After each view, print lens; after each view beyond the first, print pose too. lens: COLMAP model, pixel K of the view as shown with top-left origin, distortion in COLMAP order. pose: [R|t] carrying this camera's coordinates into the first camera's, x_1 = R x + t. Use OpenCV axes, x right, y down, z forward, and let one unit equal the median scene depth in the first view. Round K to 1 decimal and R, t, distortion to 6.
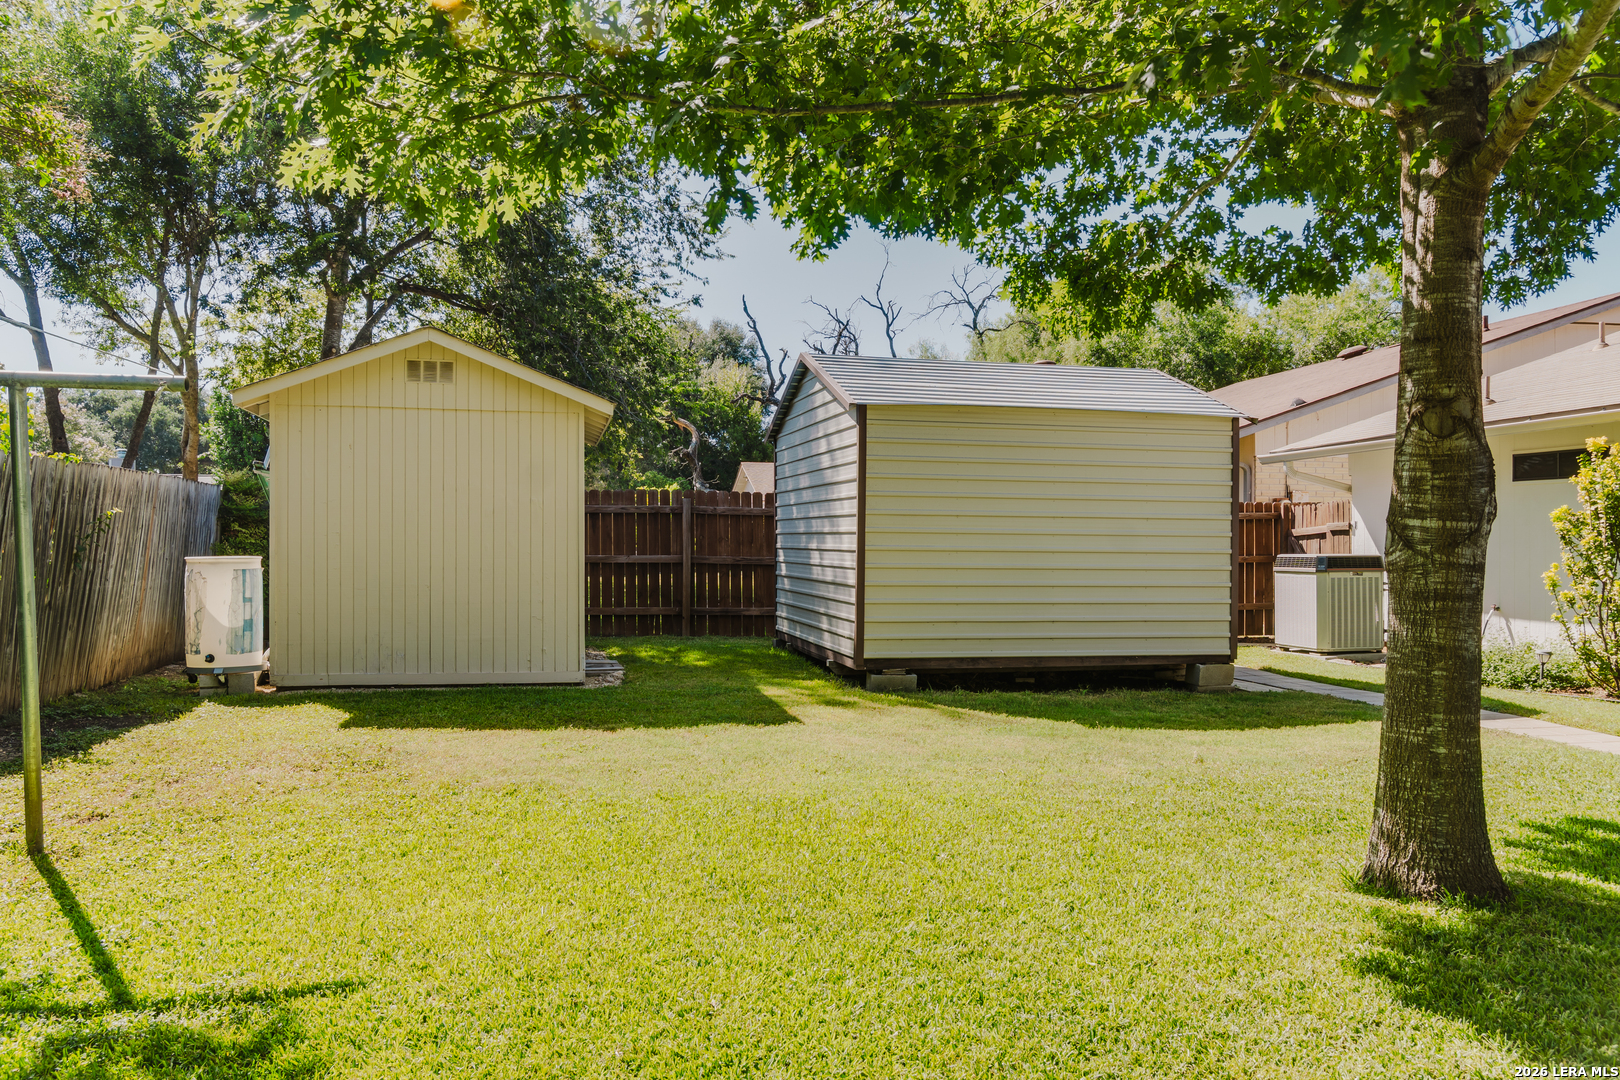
lens RADIAL K [[1234.3, 0, 812.8], [0, 1234.3, 543.7], [0, 0, 1]] dist [-0.002995, -0.002096]
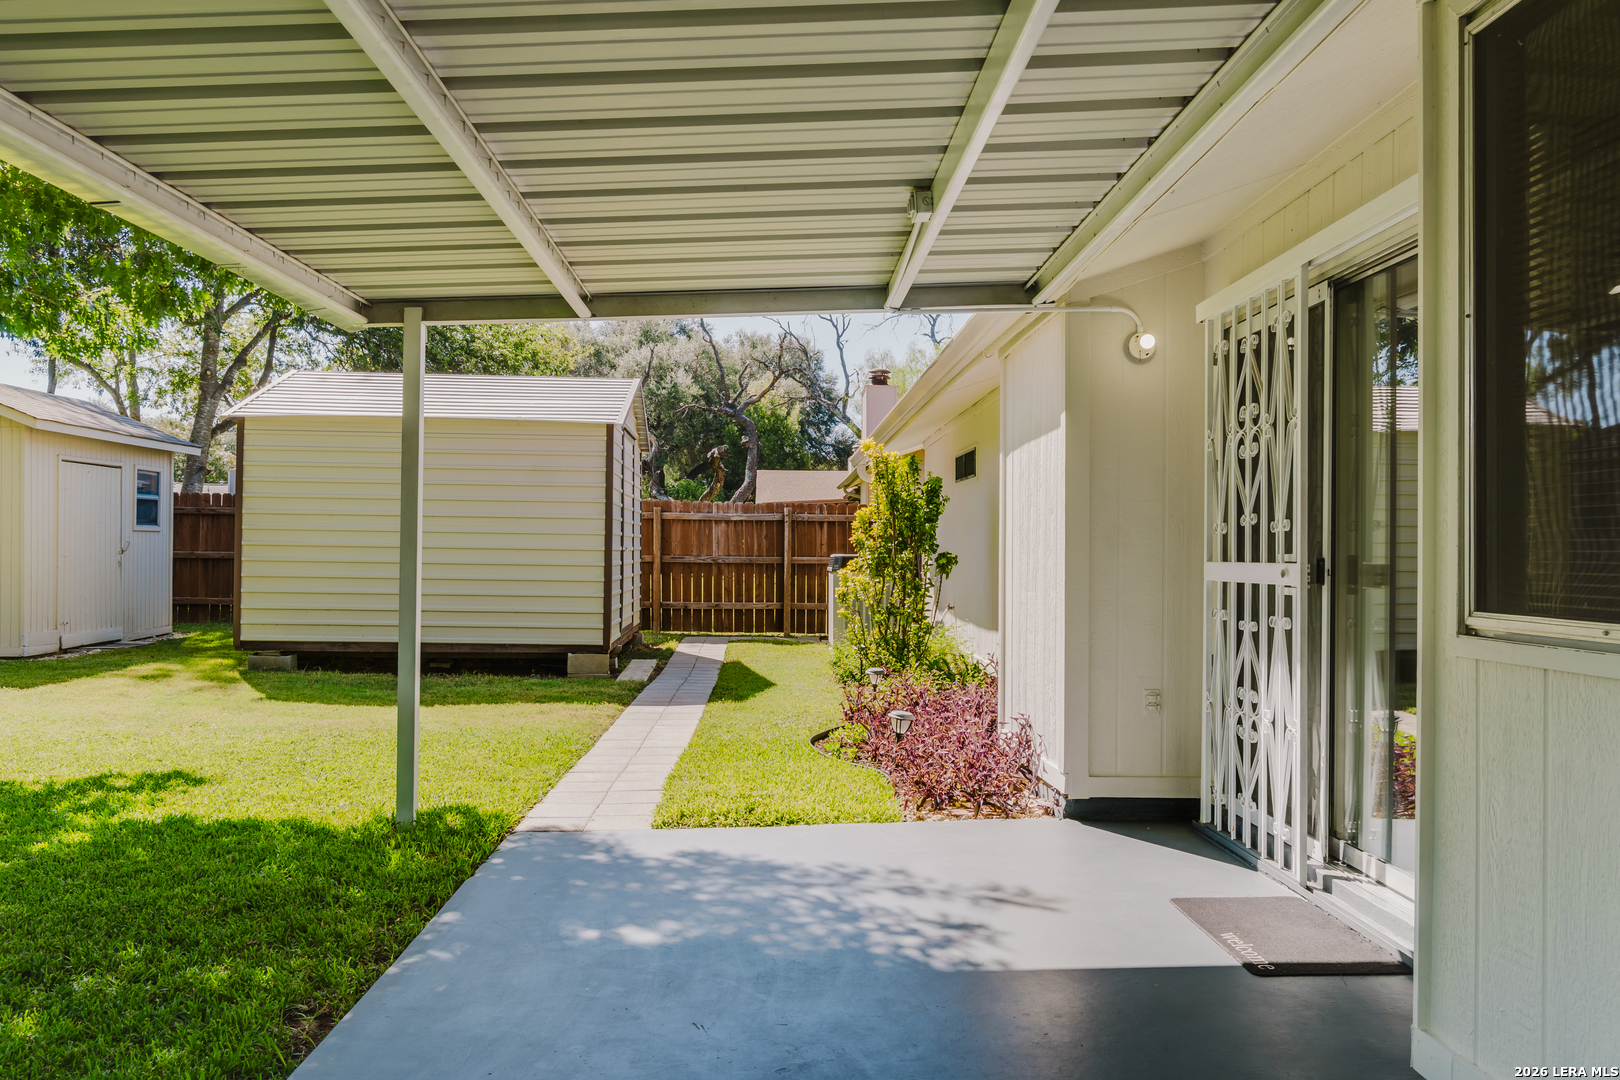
lens RADIAL K [[1234.3, 0, 812.8], [0, 1234.3, 543.7], [0, 0, 1]] dist [-0.002995, -0.002096]
pose [[0.979652, 0.004833, -0.200645, 1.173297], [-0.006349, 0.999956, -0.006912, 0.011397], [0.200603, 0.008045, 0.979640, -0.032771]]
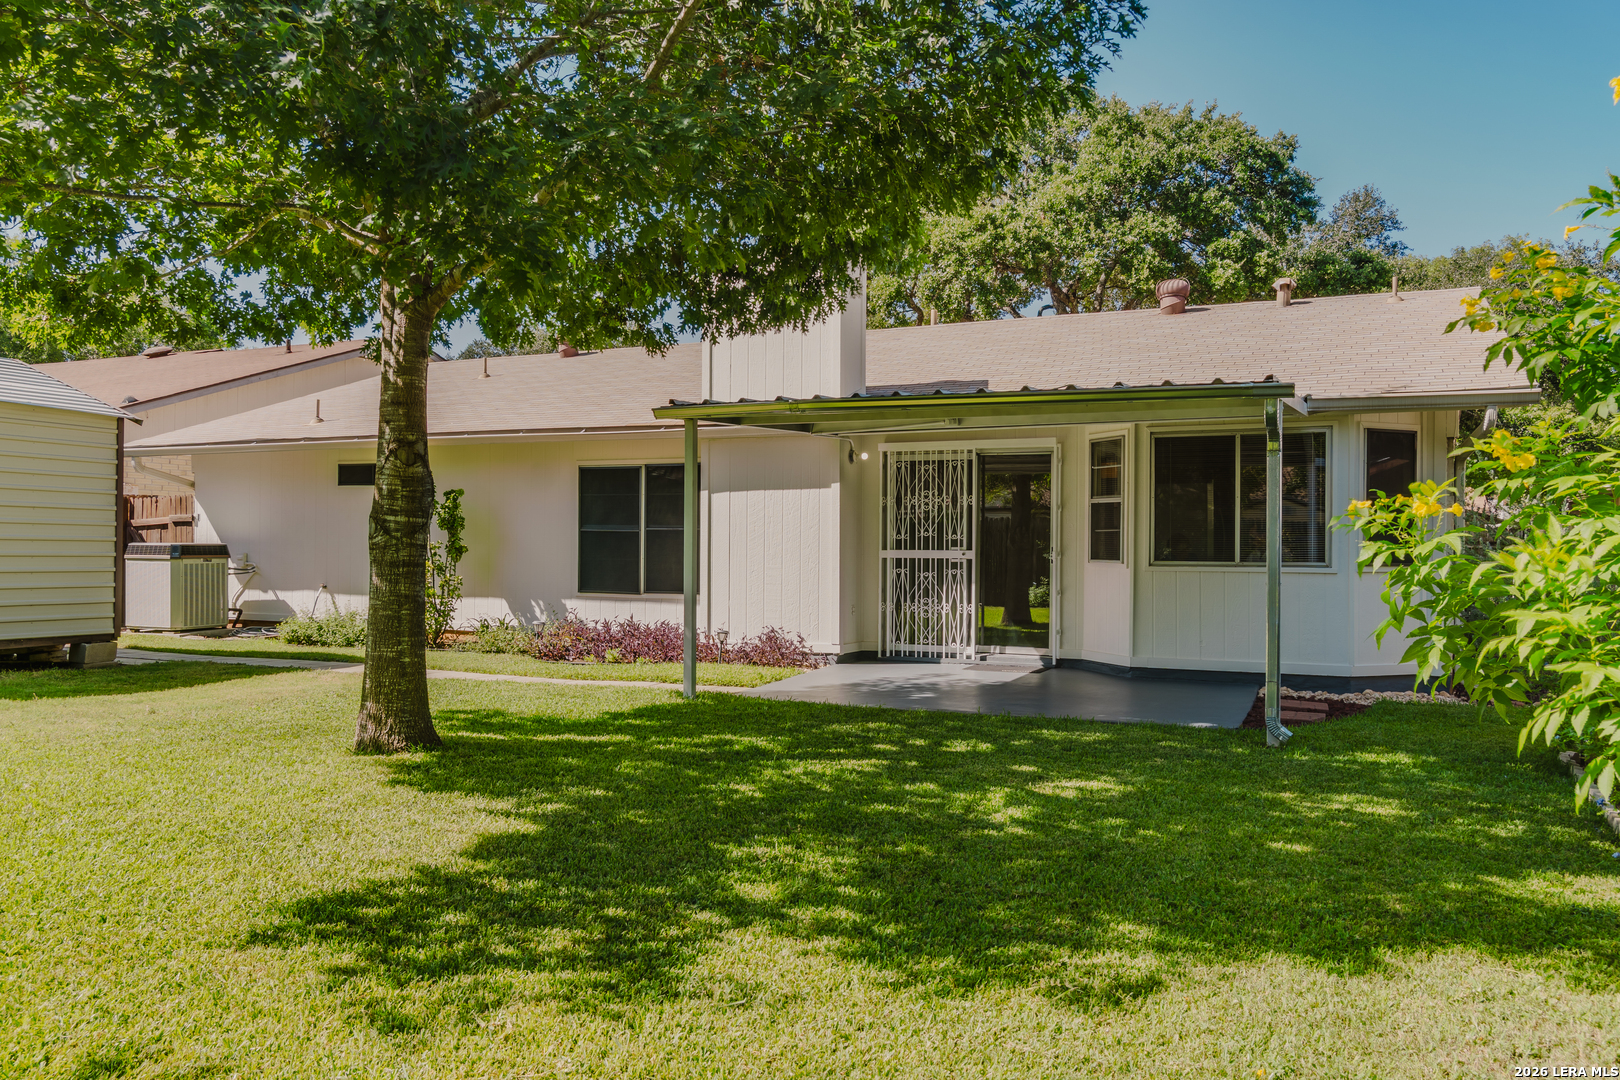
lens RADIAL K [[1234.3, 0, 812.8], [0, 1234.3, 543.7], [0, 0, 1]] dist [-0.002995, -0.002096]
pose [[0.583038, 0.004361, 0.812433, -0.307755], [-0.008821, 0.999961, 0.000962, 0.006100], [-0.812397, -0.007727, 0.583054, -0.231863]]
